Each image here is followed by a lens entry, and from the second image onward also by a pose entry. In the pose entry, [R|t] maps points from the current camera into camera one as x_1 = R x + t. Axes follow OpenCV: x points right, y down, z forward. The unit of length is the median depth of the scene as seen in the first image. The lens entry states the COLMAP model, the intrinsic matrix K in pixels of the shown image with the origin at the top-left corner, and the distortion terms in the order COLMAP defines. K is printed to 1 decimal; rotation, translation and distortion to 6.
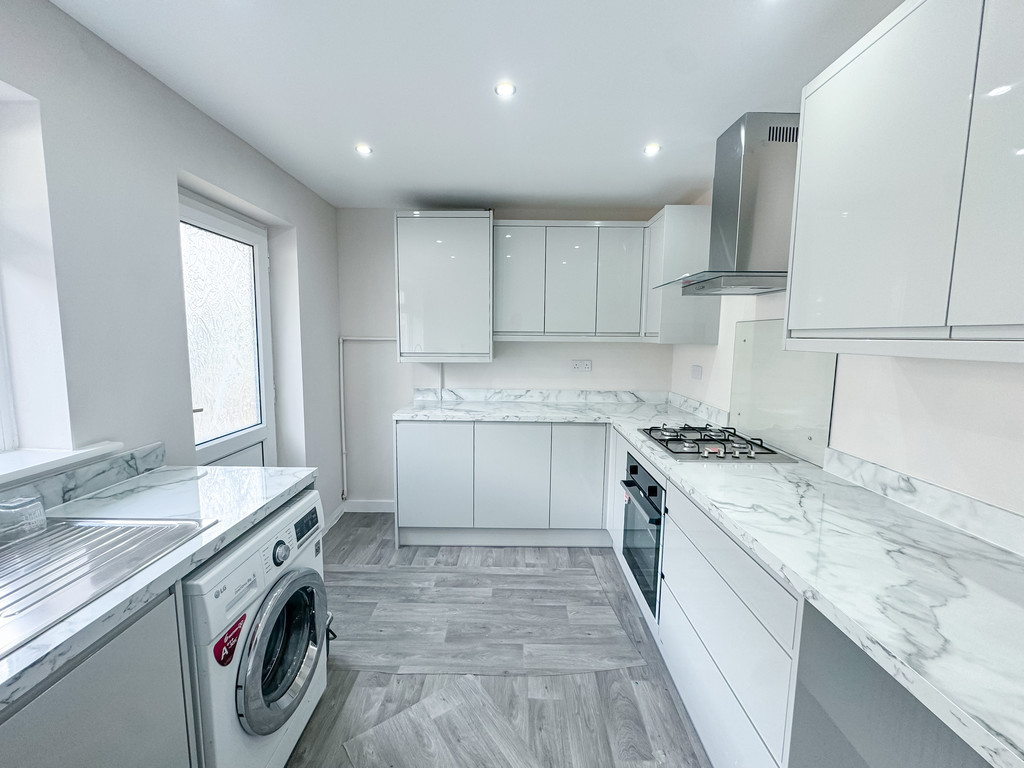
lens RADIAL K [[404.3, 0, 501.3], [0, 404.3, 387.9], [0, 0, 1]] dist [-0.000103, -0.000064]
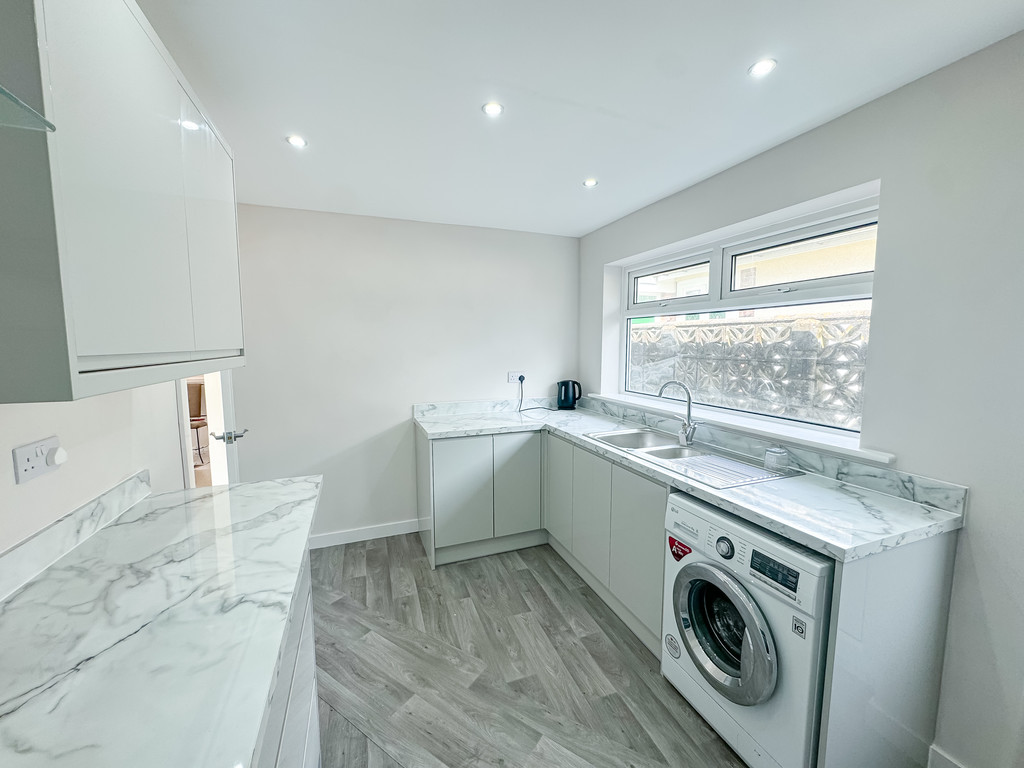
lens RADIAL K [[404.3, 0, 519.1], [0, 404.3, 382.3], [0, 0, 1]] dist [-0.000103, -0.000064]
pose [[-0.914005, 0.030893, -0.404526, 0.278806], [-0.060052, 0.975811, 0.210206, -0.163770], [0.401234, 0.216422, -0.890041, 1.090025]]
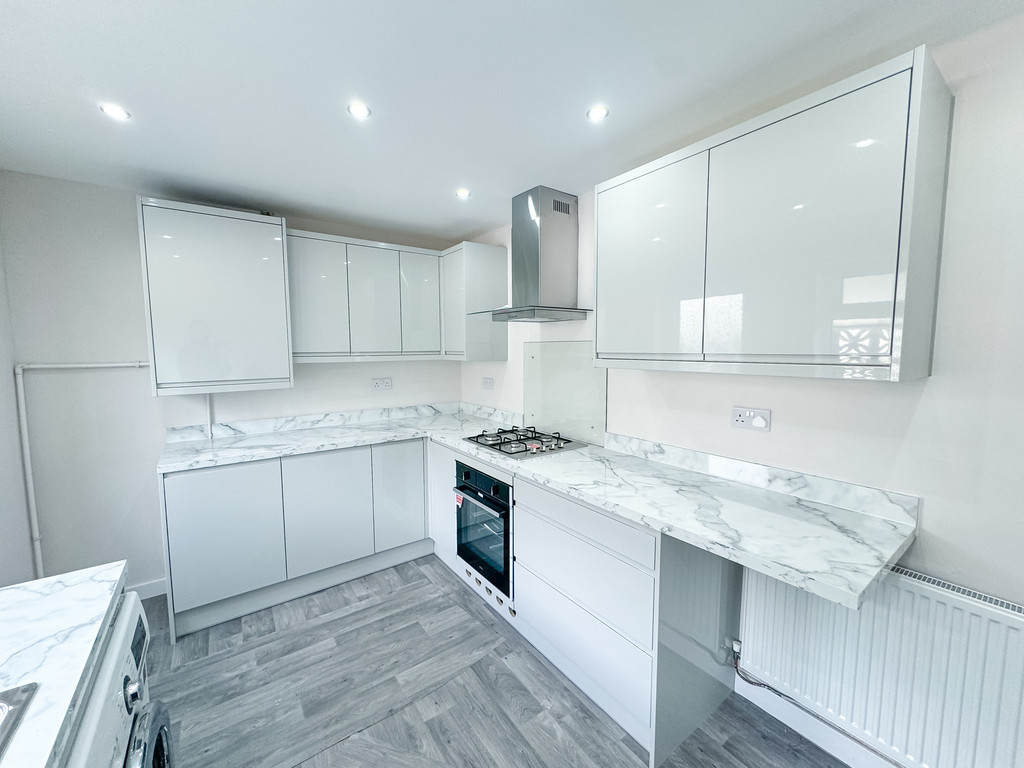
lens RADIAL K [[404.3, 0, 488.0], [0, 404.3, 390.5], [0, 0, 1]] dist [-0.000103, -0.000064]
pose [[0.815763, -0.076795, 0.573266, -0.272240], [0.089176, 0.995995, 0.006525, -0.036542], [-0.571471, 0.045798, 0.819344, 0.045128]]
